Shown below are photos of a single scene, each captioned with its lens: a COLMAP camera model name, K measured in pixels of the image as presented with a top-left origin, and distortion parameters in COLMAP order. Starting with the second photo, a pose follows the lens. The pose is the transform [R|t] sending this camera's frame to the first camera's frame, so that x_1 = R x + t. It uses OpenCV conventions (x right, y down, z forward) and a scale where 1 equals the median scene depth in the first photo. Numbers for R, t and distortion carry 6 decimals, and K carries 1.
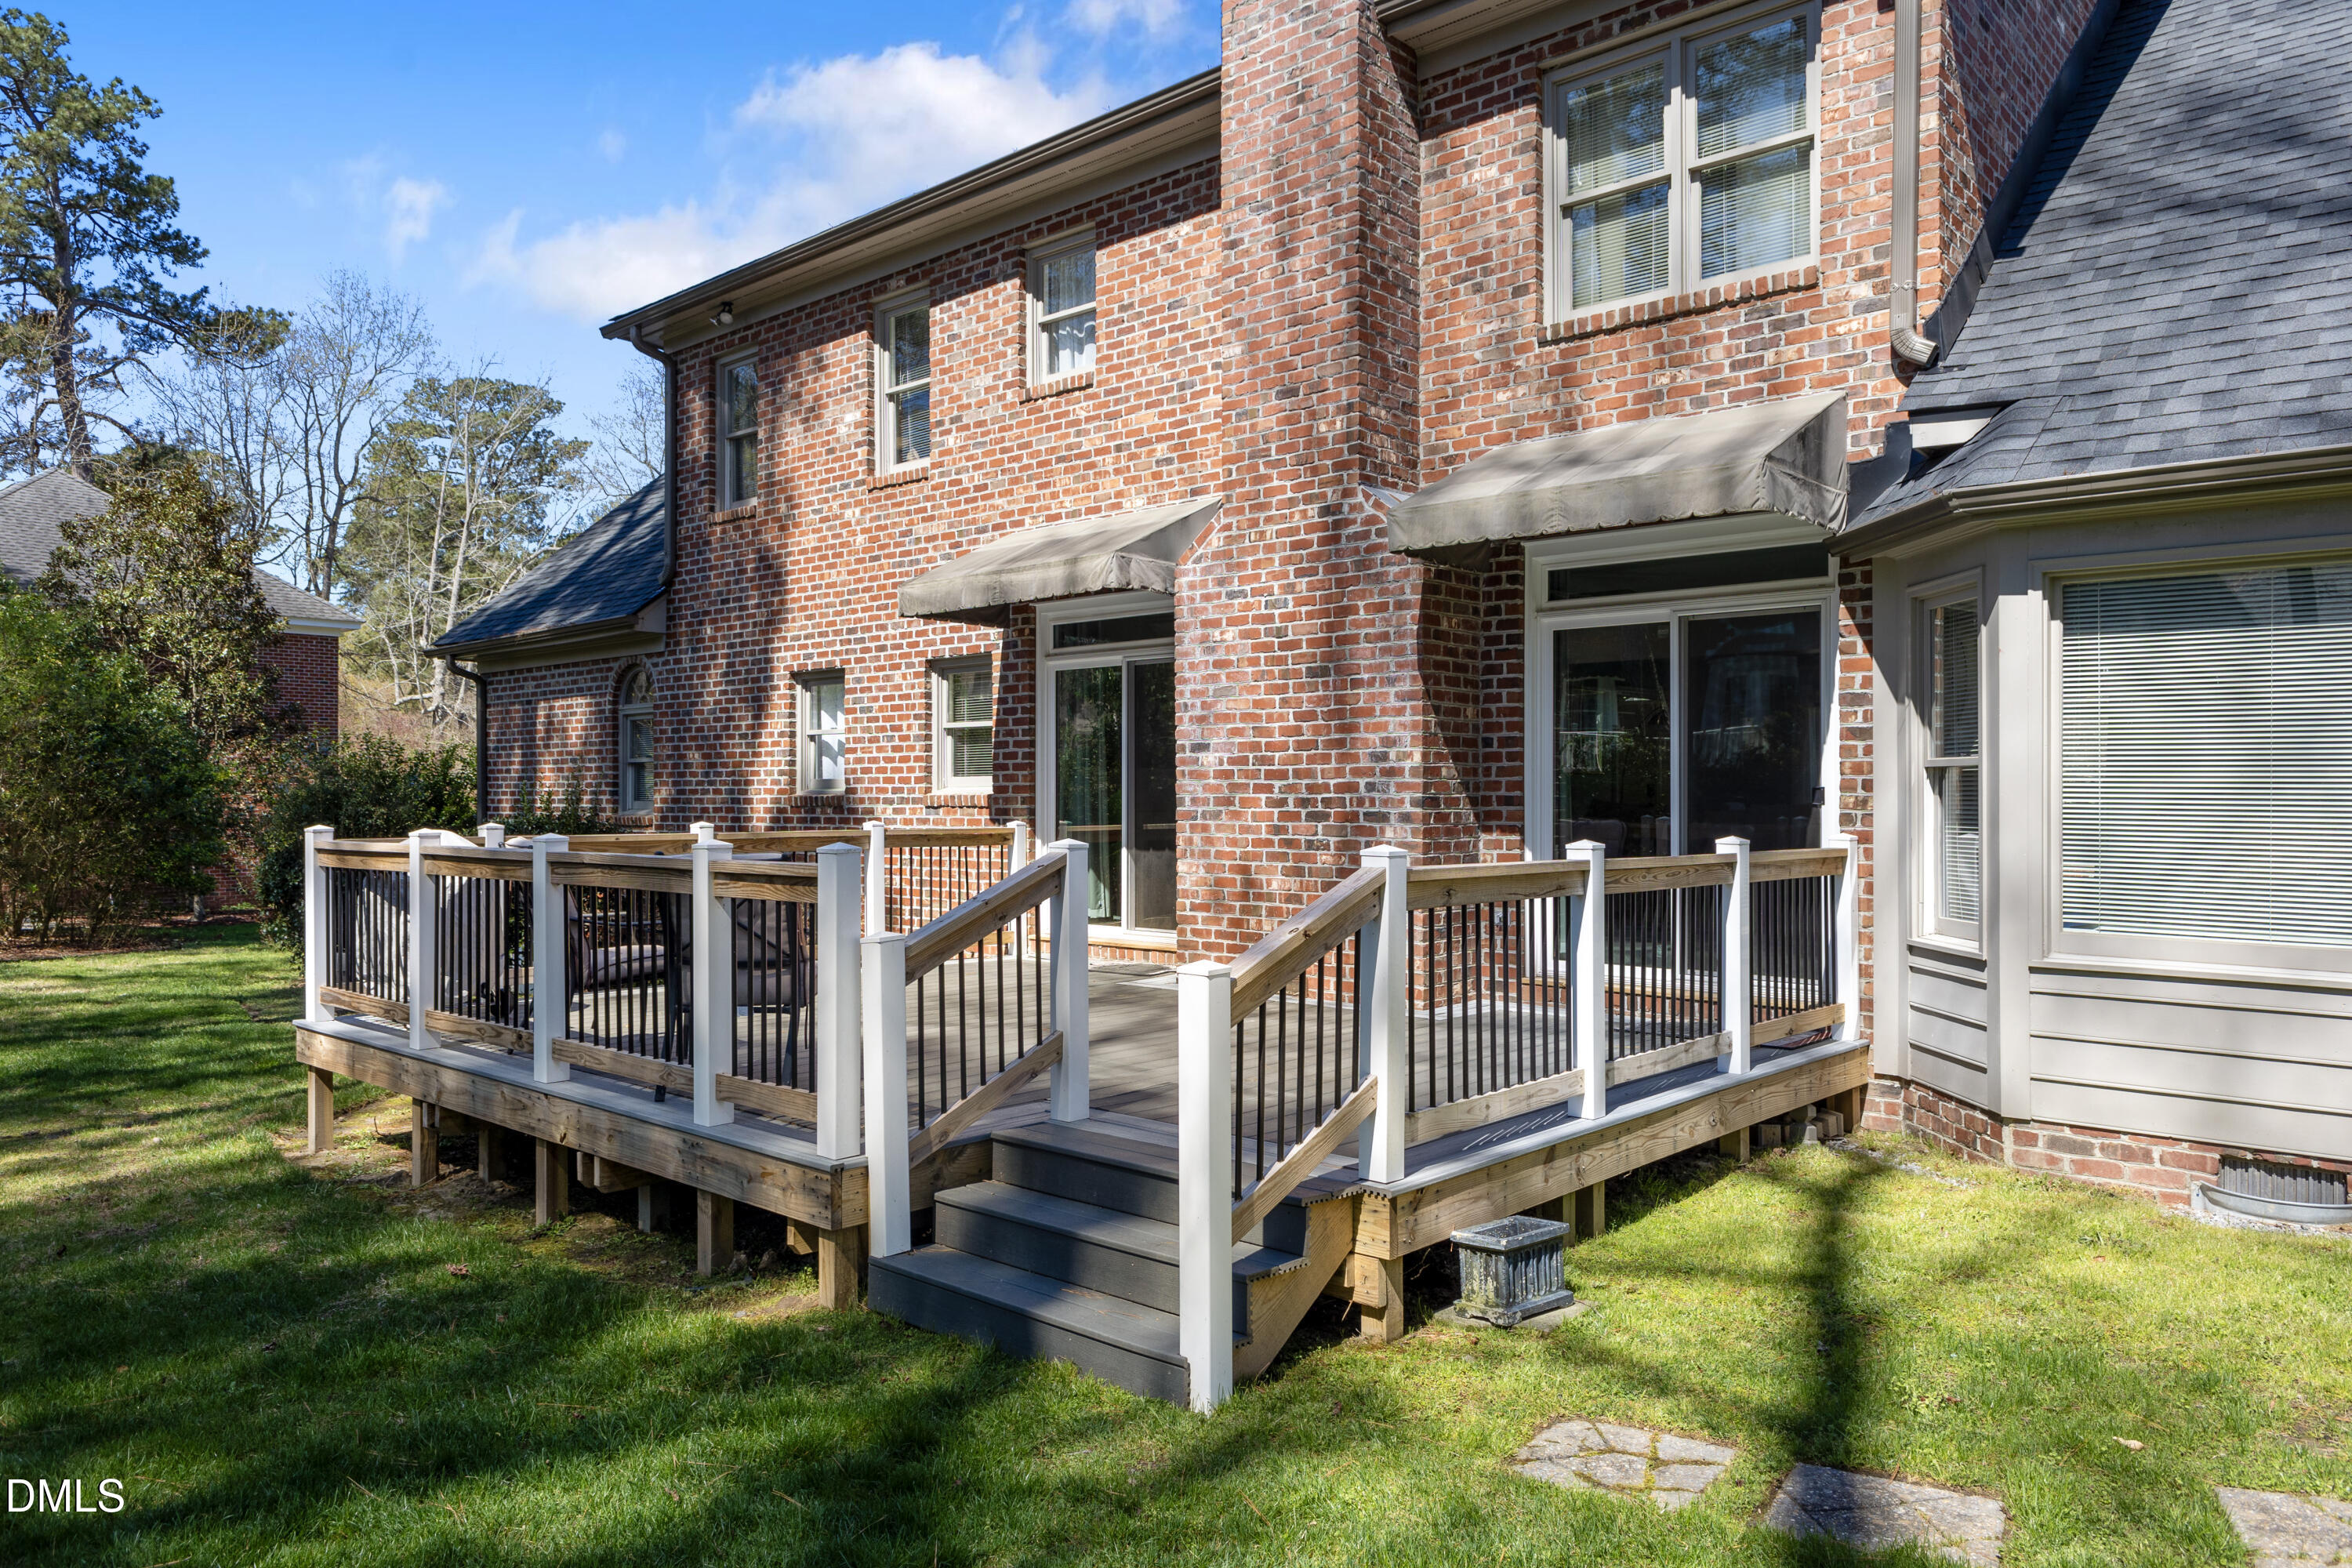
lens RADIAL K [[1570.0, 0, 1172.8], [0, 1570.0, 792.0], [0, 0, 1]] dist [0.001884, -0.002076]
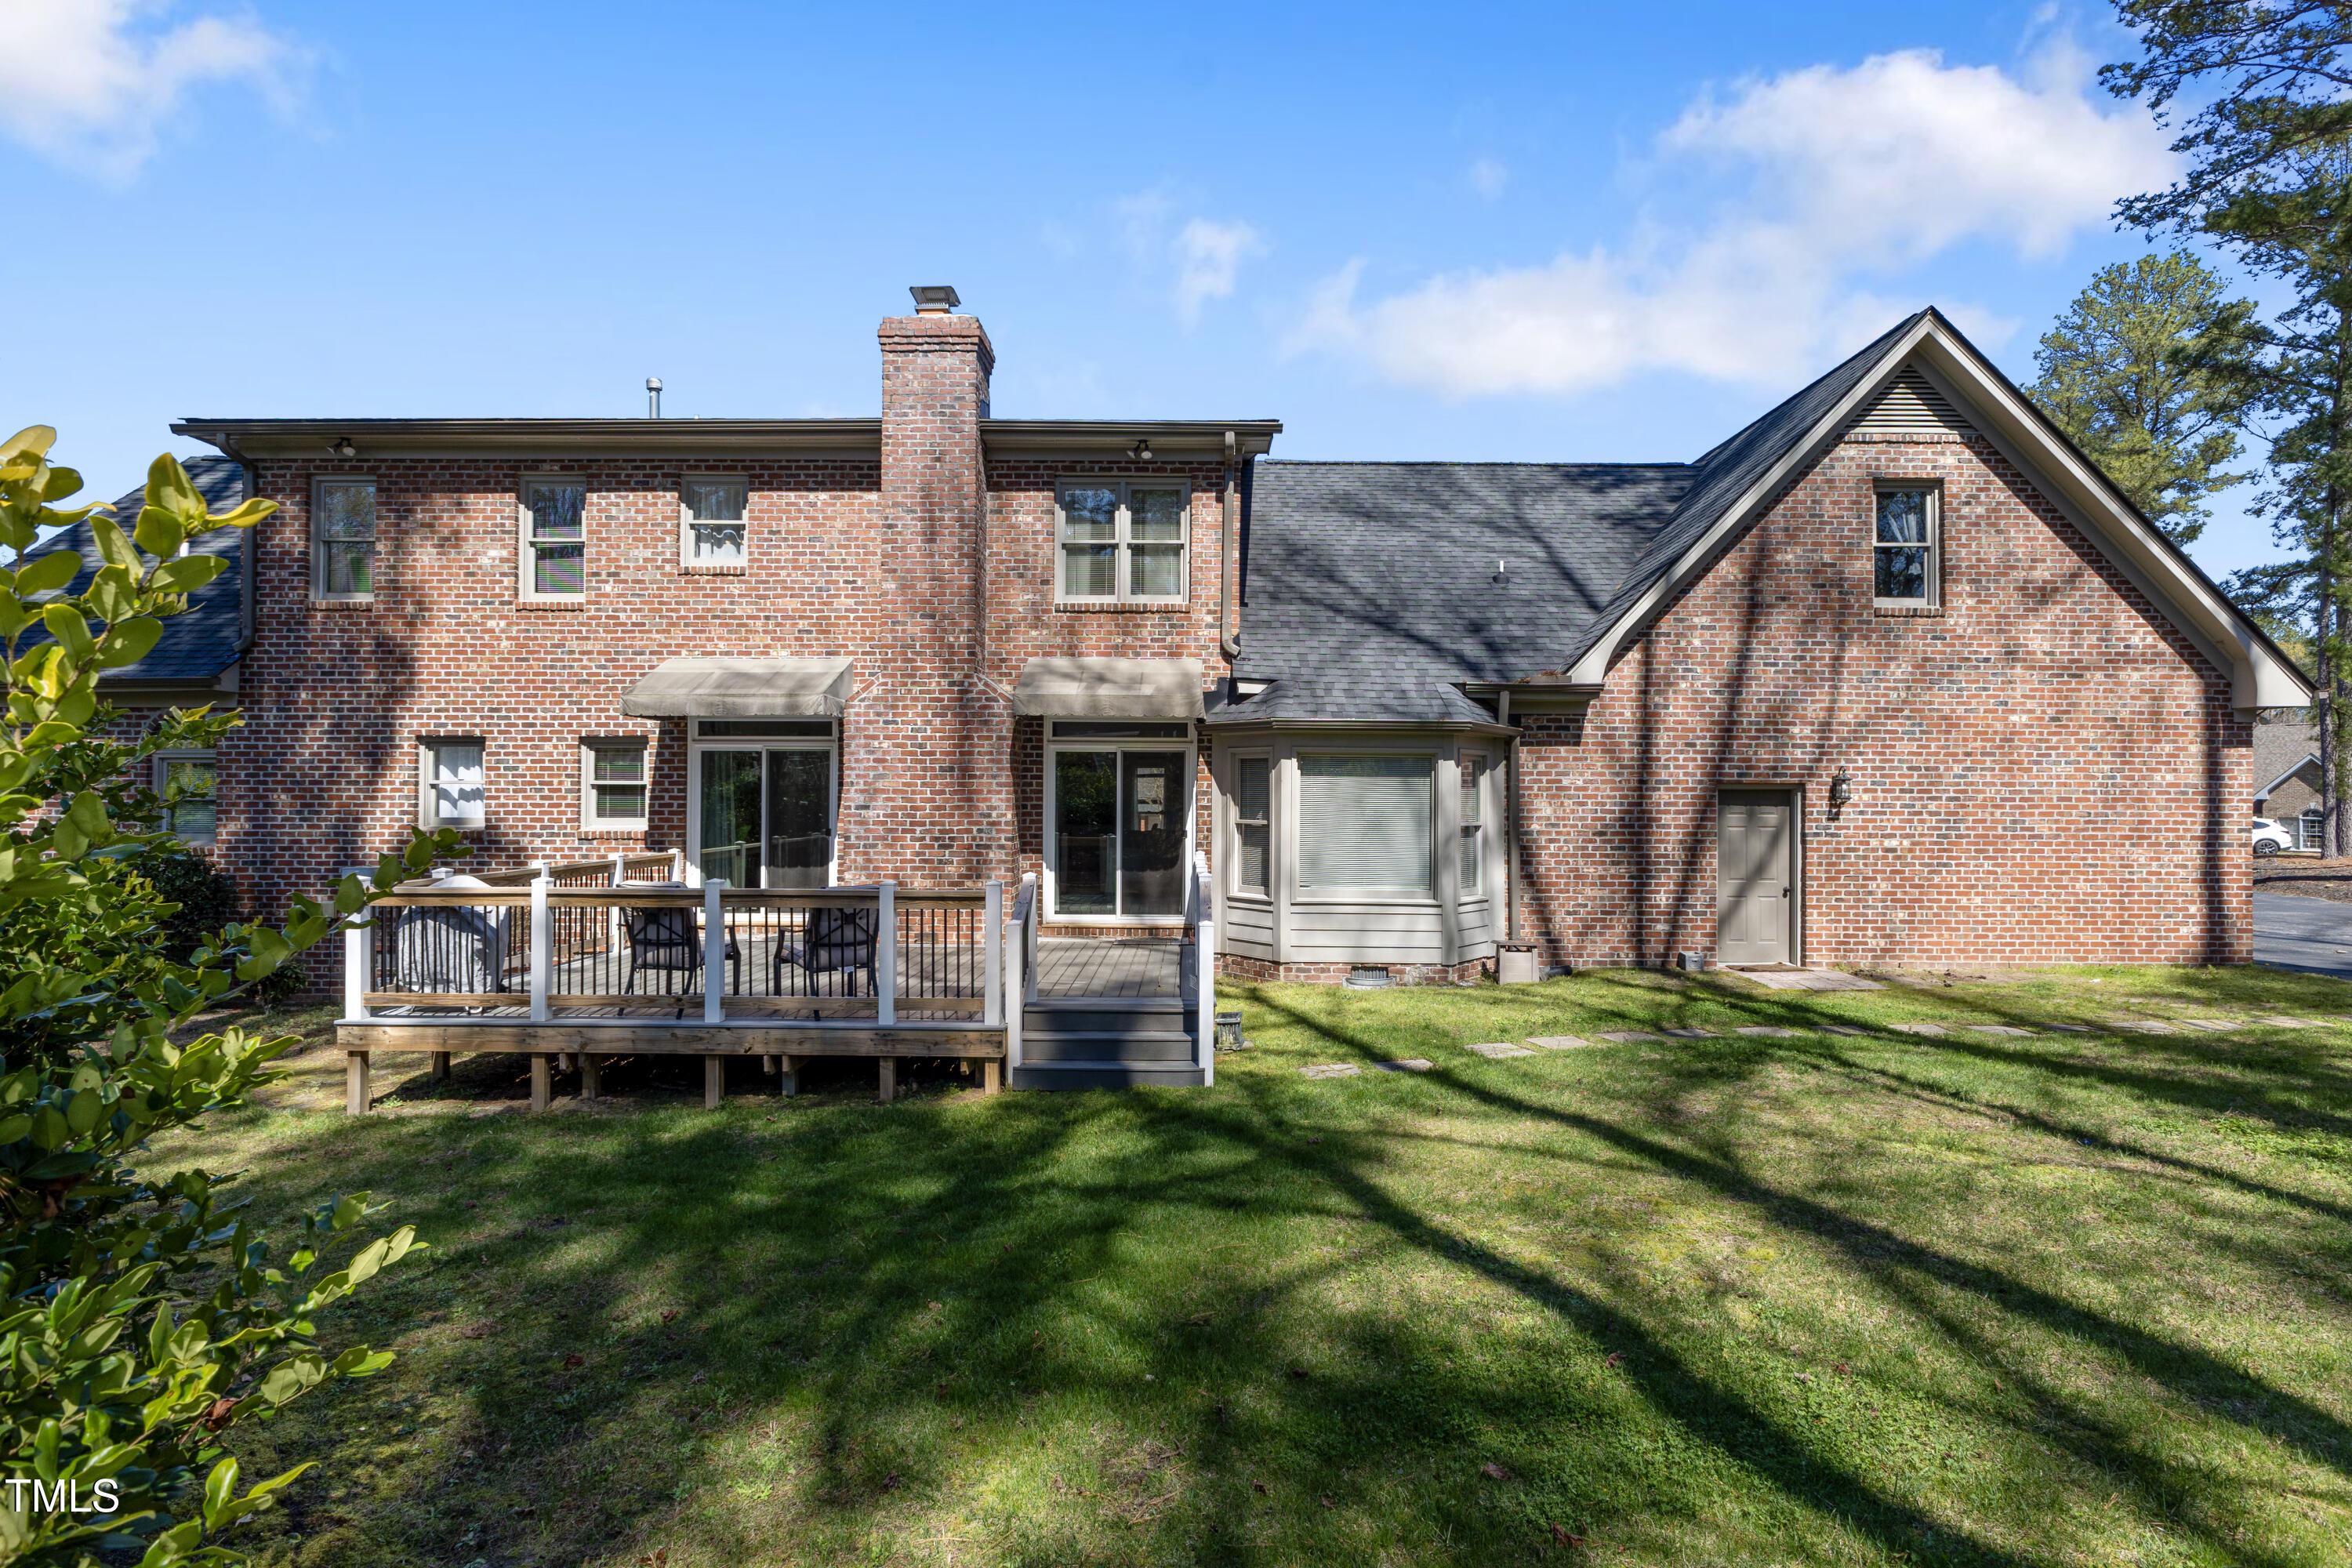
lens RADIAL K [[1157.5, 0, 1177.1], [0, 1157.5, 782.5], [0, 0, 1]] dist [-0.003073, 0.000048]
pose [[0.733254, 0.008966, 0.679896, -0.615206], [-0.007325, 0.999959, -0.005286, -0.052761], [-0.679916, -0.001104, 0.733290, -0.187351]]
